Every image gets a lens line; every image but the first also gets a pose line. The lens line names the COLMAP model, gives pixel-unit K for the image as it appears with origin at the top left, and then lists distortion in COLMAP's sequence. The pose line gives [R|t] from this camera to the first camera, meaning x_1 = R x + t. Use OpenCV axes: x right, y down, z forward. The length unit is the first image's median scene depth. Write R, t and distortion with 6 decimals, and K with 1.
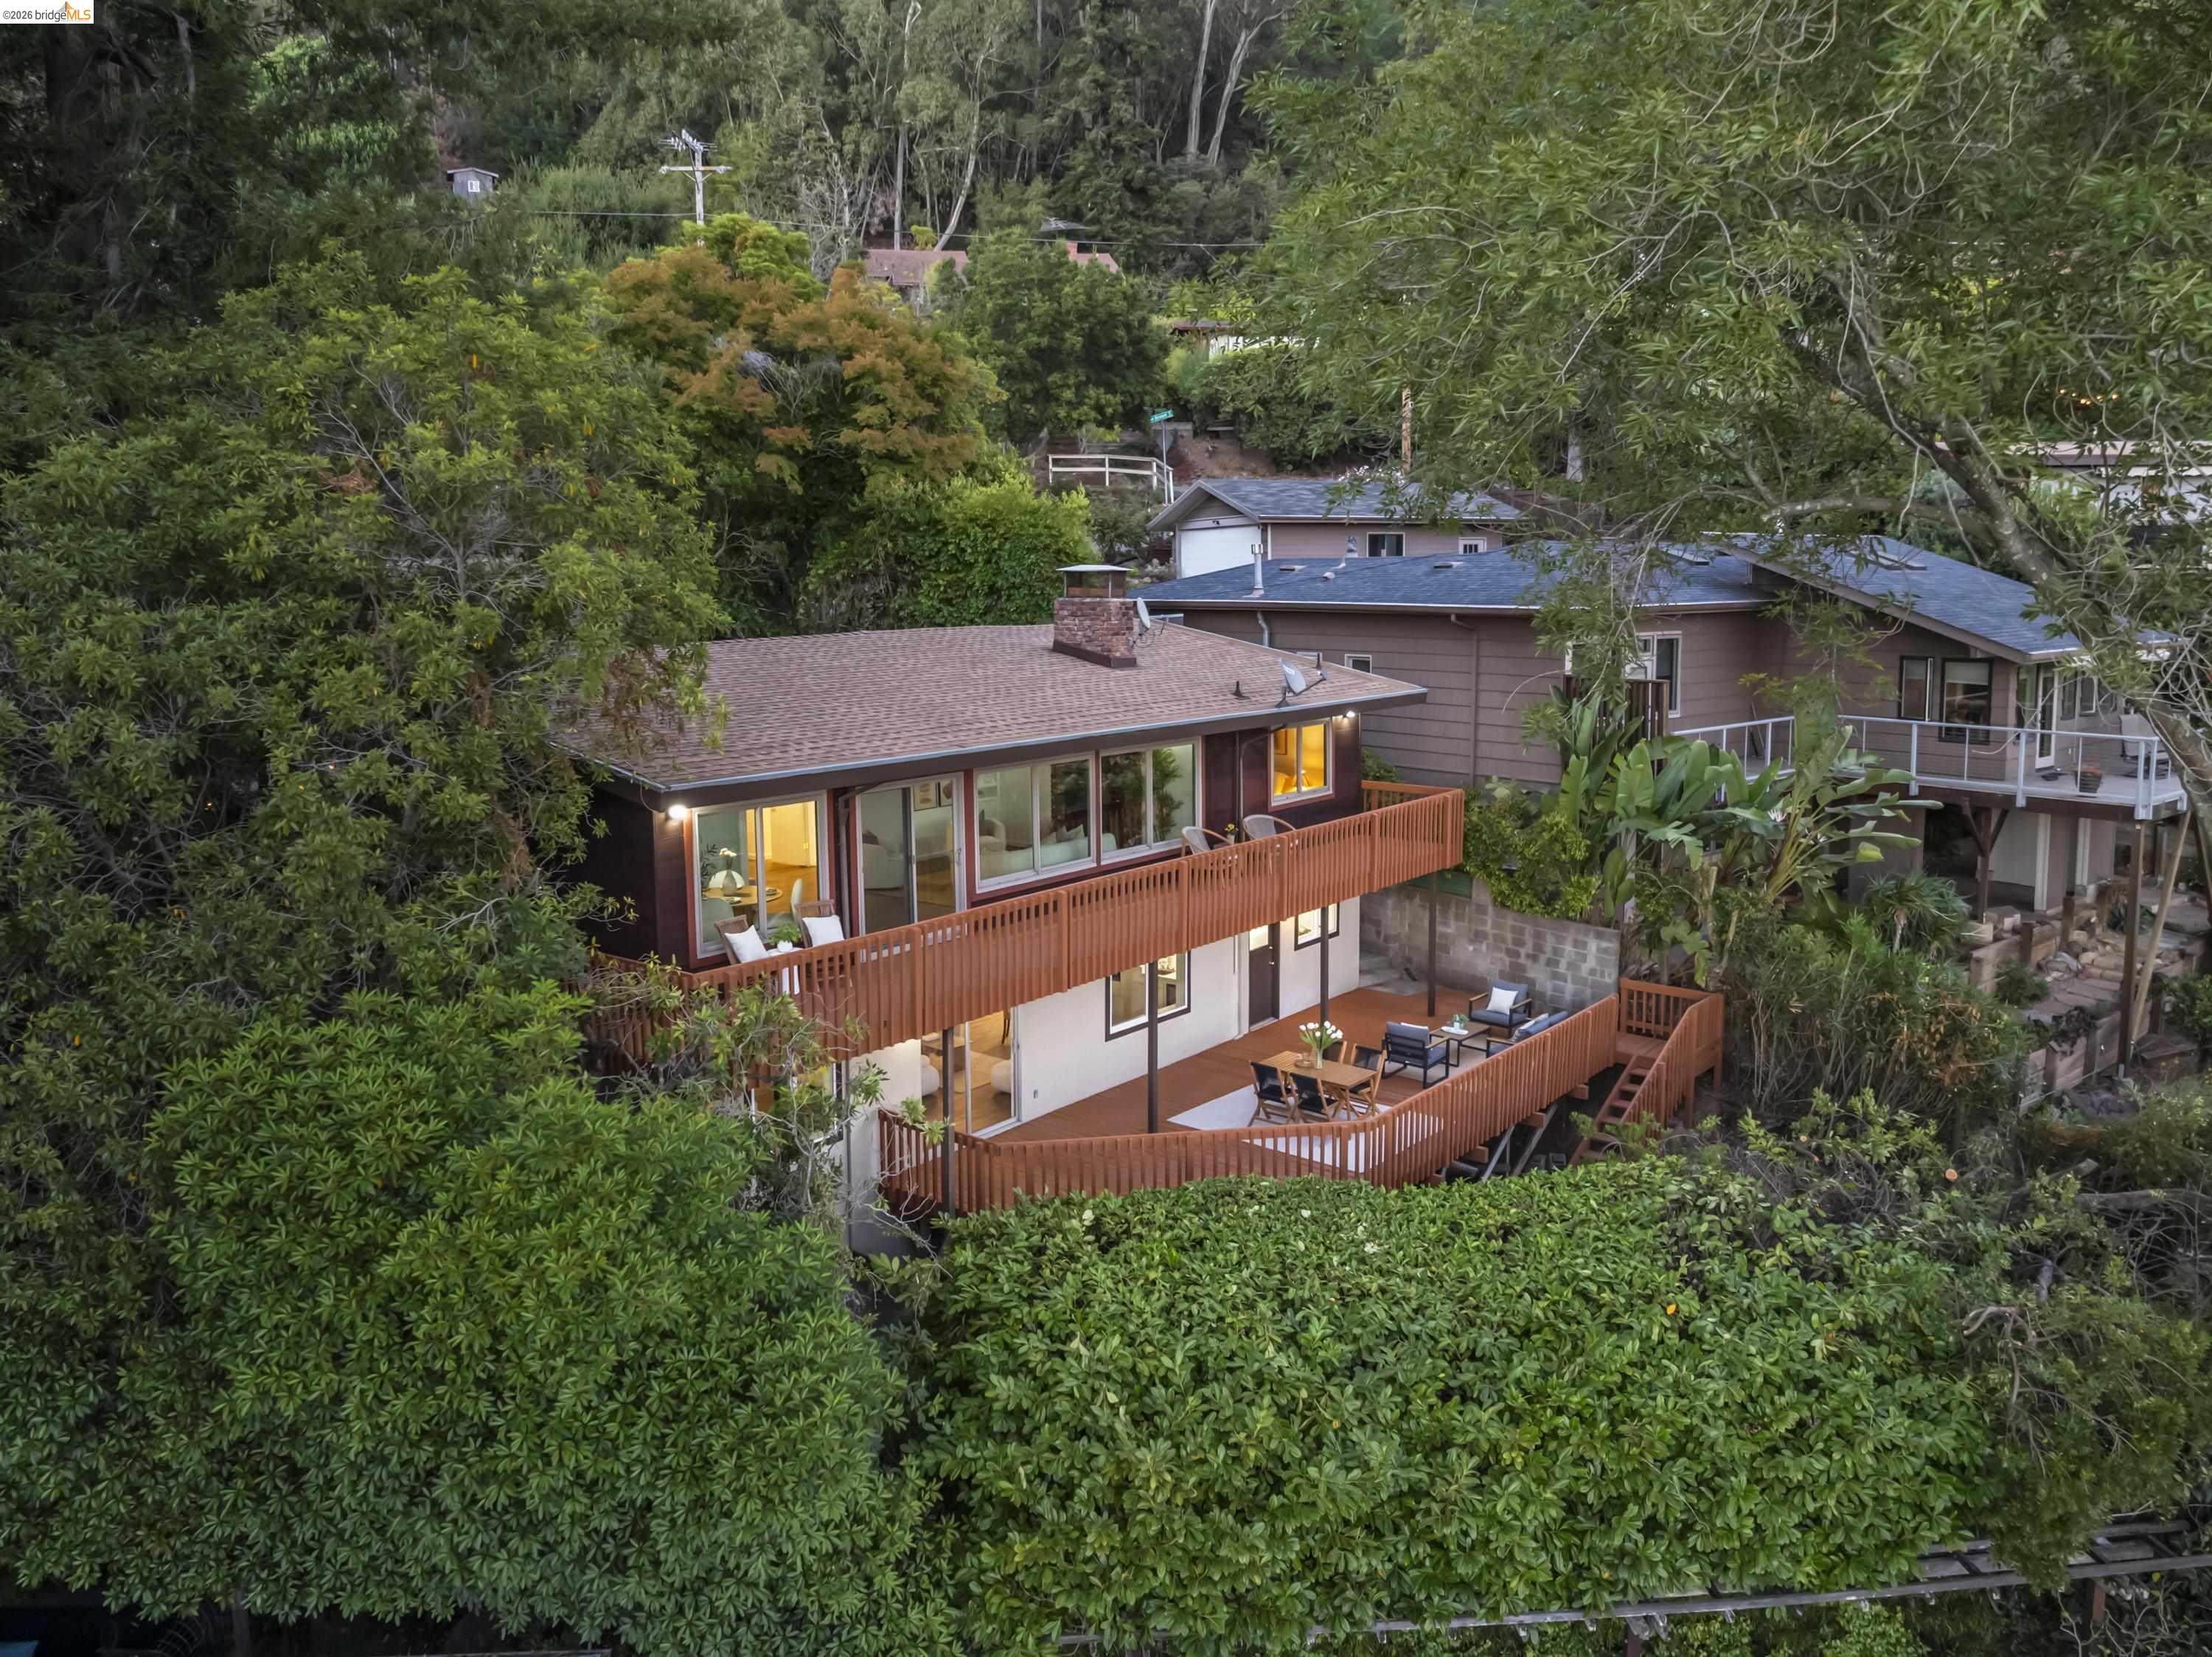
lens RADIAL K [[1563.1, 0, 1097.3], [0, 1563.1, 831.7], [0, 0, 1]] dist [-0.050908, 0.014577]
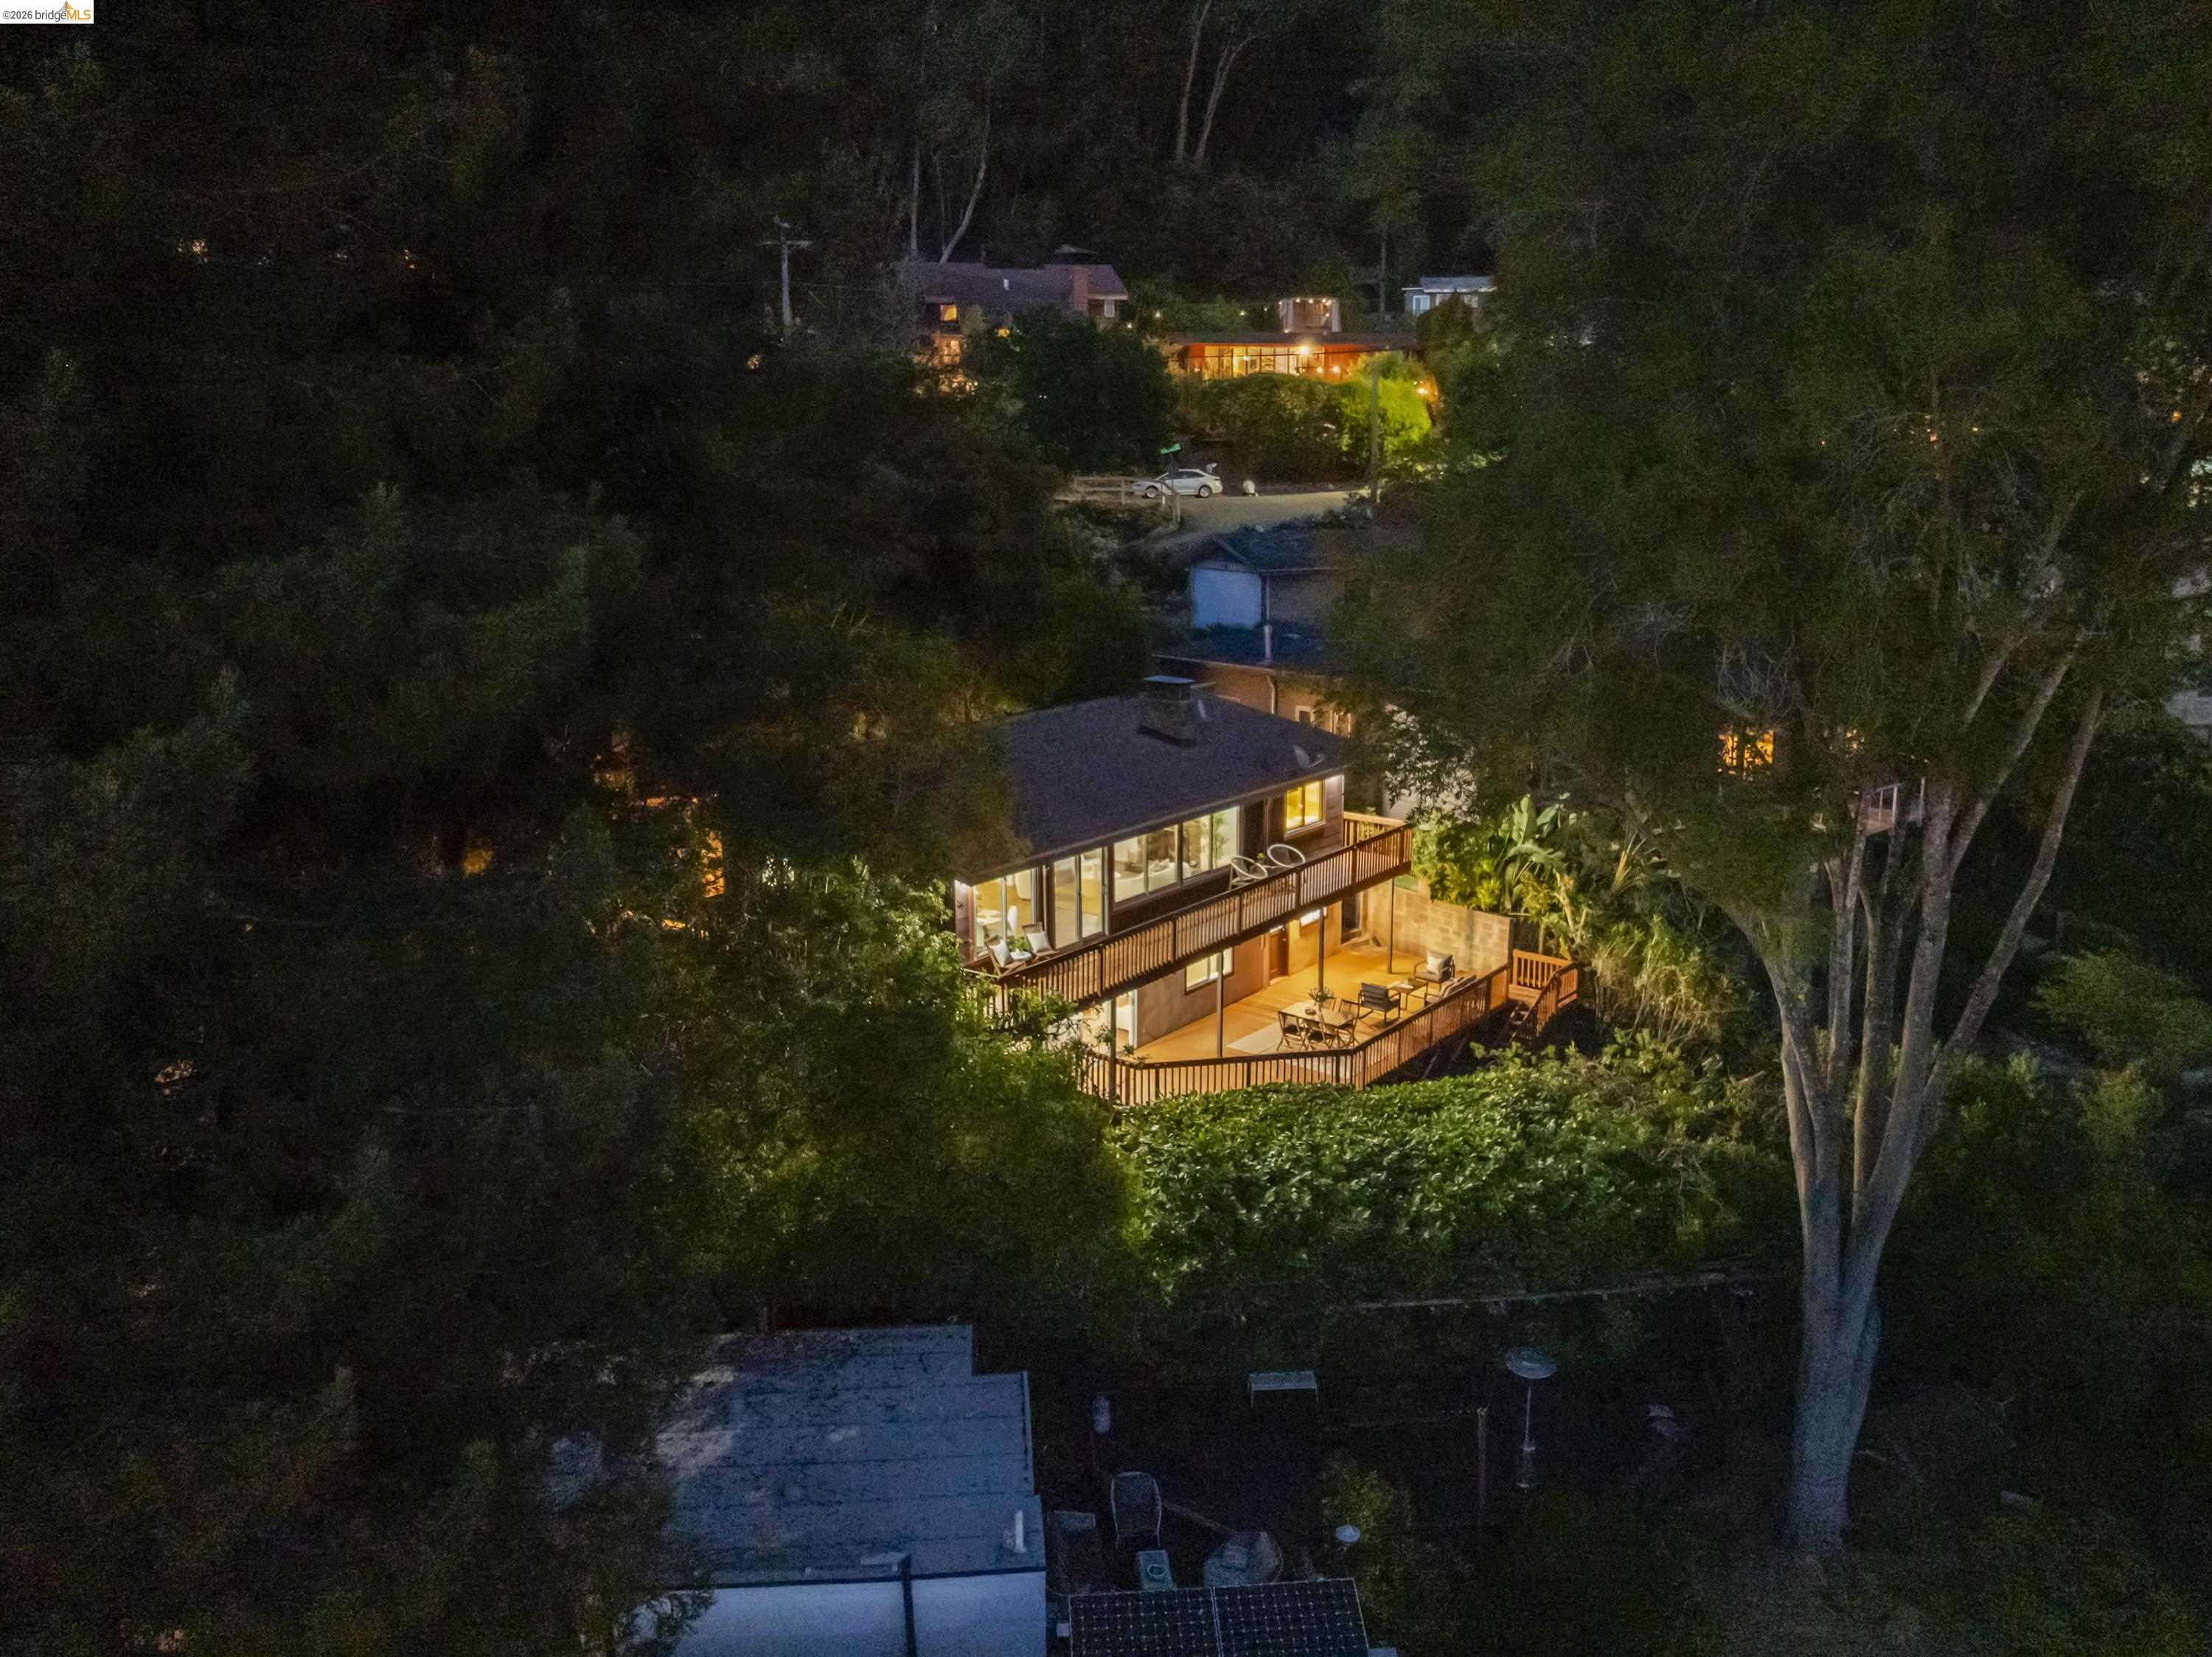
lens RADIAL K [[1563.1, 0, 1114.9], [0, 1563.1, 817.2], [0, 0, 1]] dist [-0.050908, 0.014577]
pose [[0.999325, 0.000379, 0.036743, -0.104778], [-0.002255, 0.998695, 0.051028, -0.108771], [-0.036676, -0.051077, 0.998021, -0.482680]]
